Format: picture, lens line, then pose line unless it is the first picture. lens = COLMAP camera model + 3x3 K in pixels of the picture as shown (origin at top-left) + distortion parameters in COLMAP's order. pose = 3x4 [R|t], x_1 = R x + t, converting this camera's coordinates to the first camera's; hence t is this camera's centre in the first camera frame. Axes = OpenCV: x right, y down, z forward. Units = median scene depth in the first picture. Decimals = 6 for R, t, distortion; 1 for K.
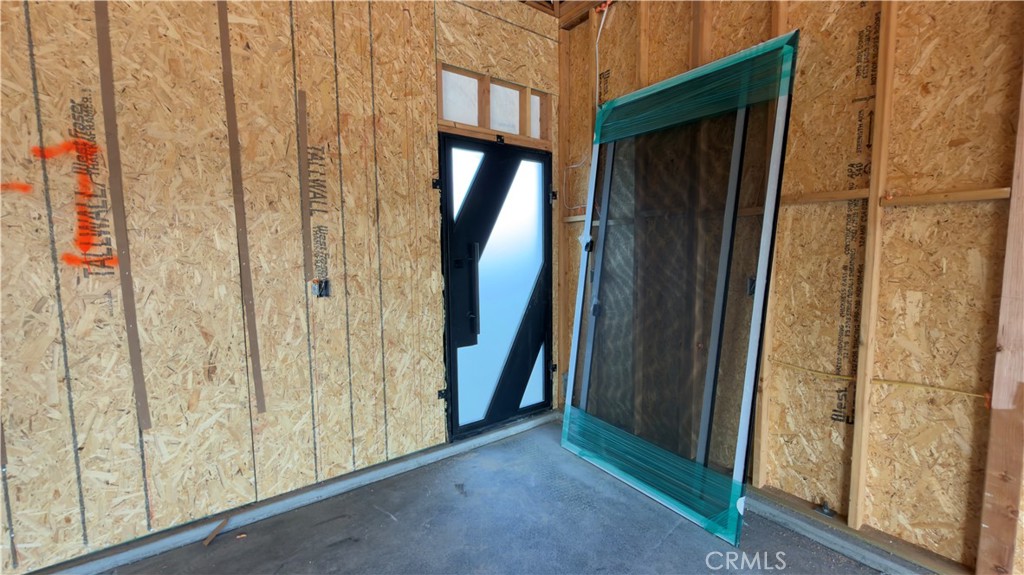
lens RADIAL K [[408.7, 0, 509.6], [0, 408.7, 285.2], [0, 0, 1]] dist [-0.001152, 0.000045]
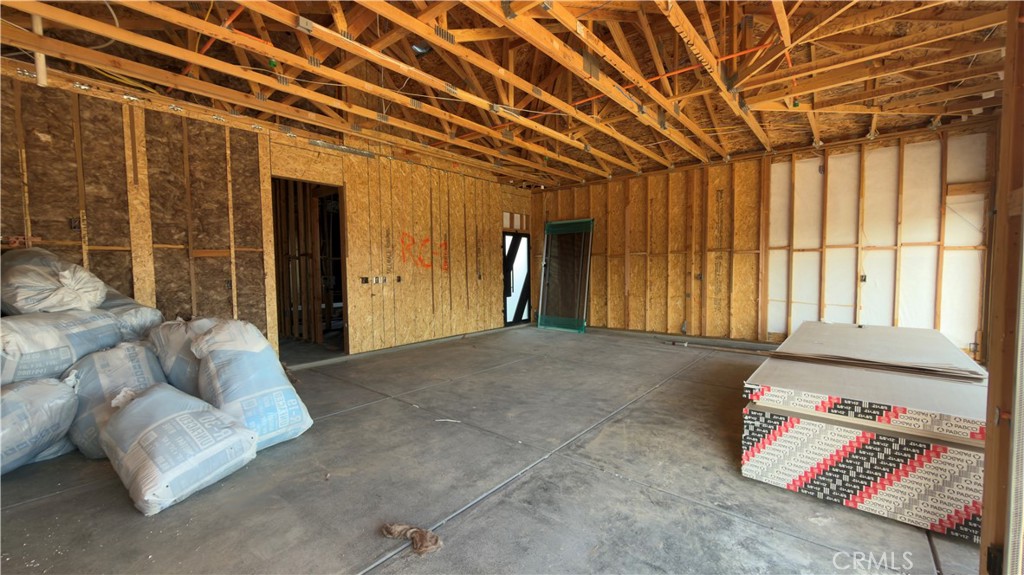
lens RADIAL K [[408.7, 0, 511.1], [0, 408.7, 289.3], [0, 0, 1]] dist [-0.001152, 0.000045]
pose [[0.969578, -0.015656, 0.244283, -0.906684], [0.023187, 0.999339, -0.027986, 0.190133], [-0.243684, 0.032799, 0.969300, -2.188479]]
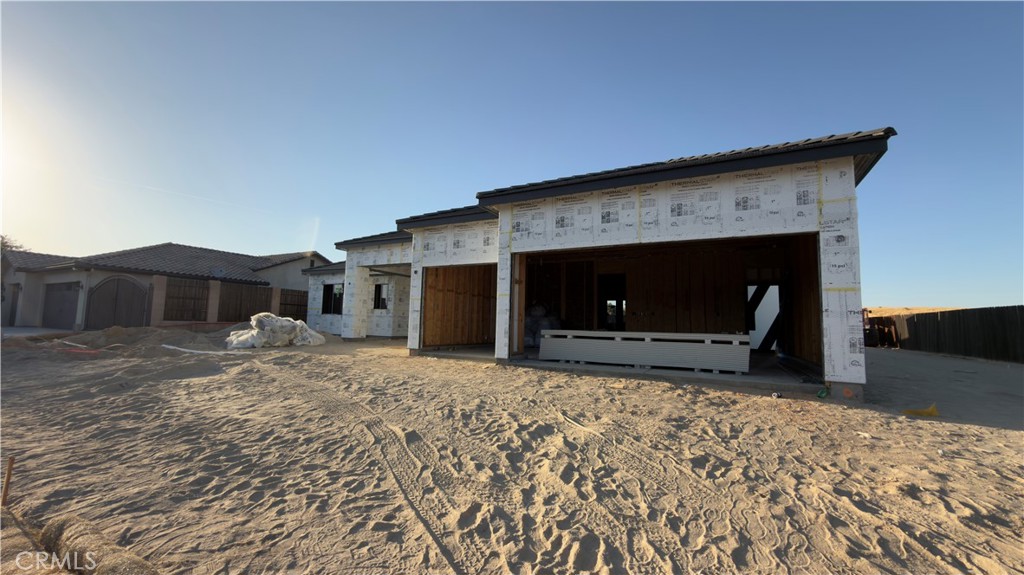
lens RADIAL K [[408.7, 0, 514.6], [0, 408.7, 289.4], [0, 0, 1]] dist [-0.001152, 0.000045]
pose [[0.434583, -0.061709, -0.898515, 2.827319], [-0.102327, 0.987807, -0.117334, 0.508101], [0.894800, 0.142934, 0.422970, -3.265664]]
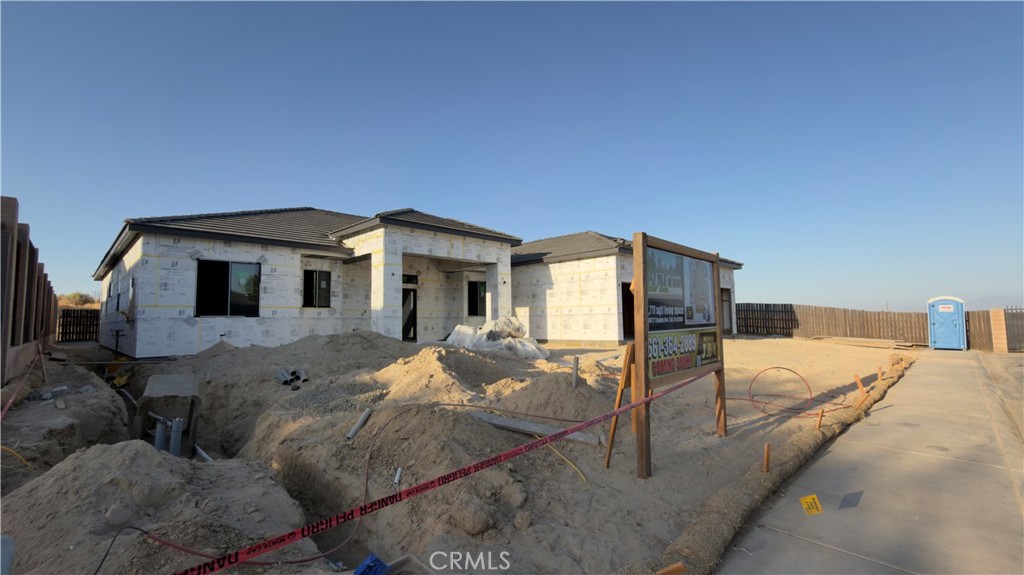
lens RADIAL K [[444.5, 0, 506.2], [0, 444.5, 286.3], [0, 0, 1]] dist [0.000560, 0.000980]
pose [[0.989357, 0.002738, 0.145483, -3.207228], [0.020921, 0.986758, -0.160845, 0.890590], [-0.143997, 0.162177, 0.976199, -7.794721]]
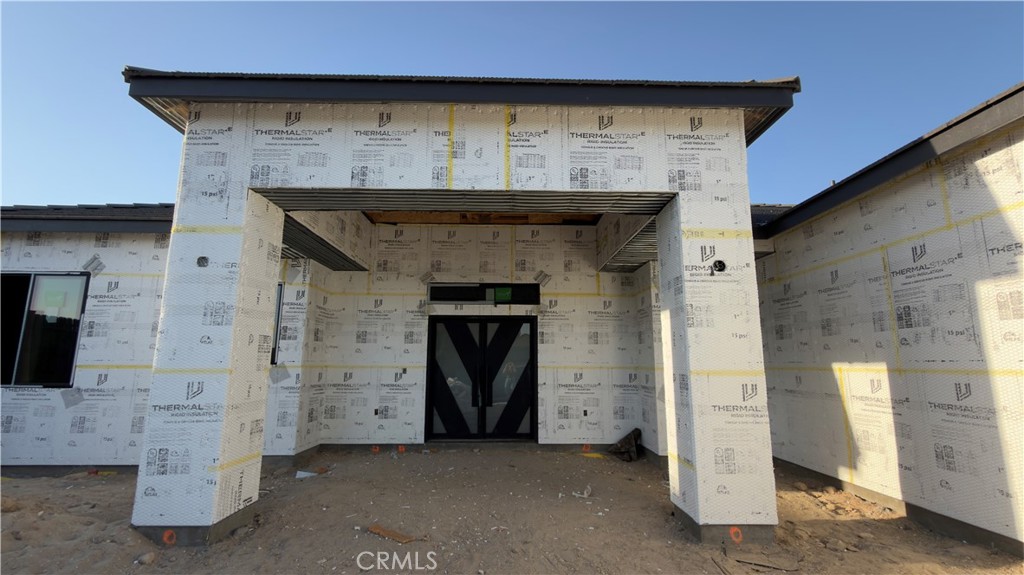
lens RADIAL K [[444.5, 0, 511.7], [0, 444.5, 291.6], [0, 0, 1]] dist [0.000560, 0.000980]
pose [[0.819314, -0.082926, -0.567317, -2.086618], [-0.055793, 0.973257, -0.222839, 0.317296], [0.570624, 0.214227, 0.792777, -3.458315]]
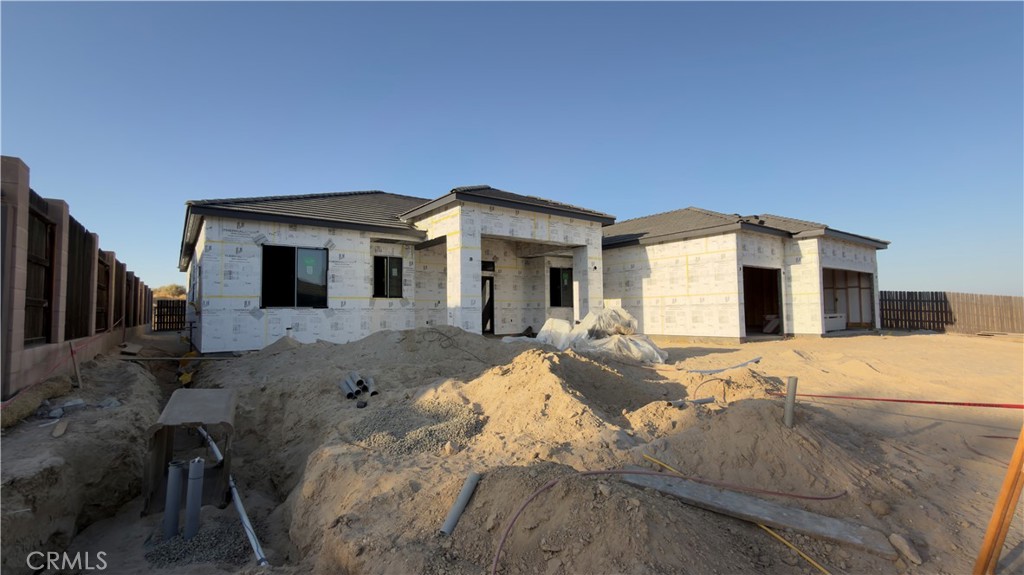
lens RADIAL K [[444.5, 0, 505.0], [0, 444.5, 286.4], [0, 0, 1]] dist [0.000560, 0.000980]
pose [[0.999976, -0.006928, -0.000561, -3.404090], [0.006781, 0.990101, -0.140190, 0.801082], [0.001527, 0.140183, 0.990124, -7.023787]]
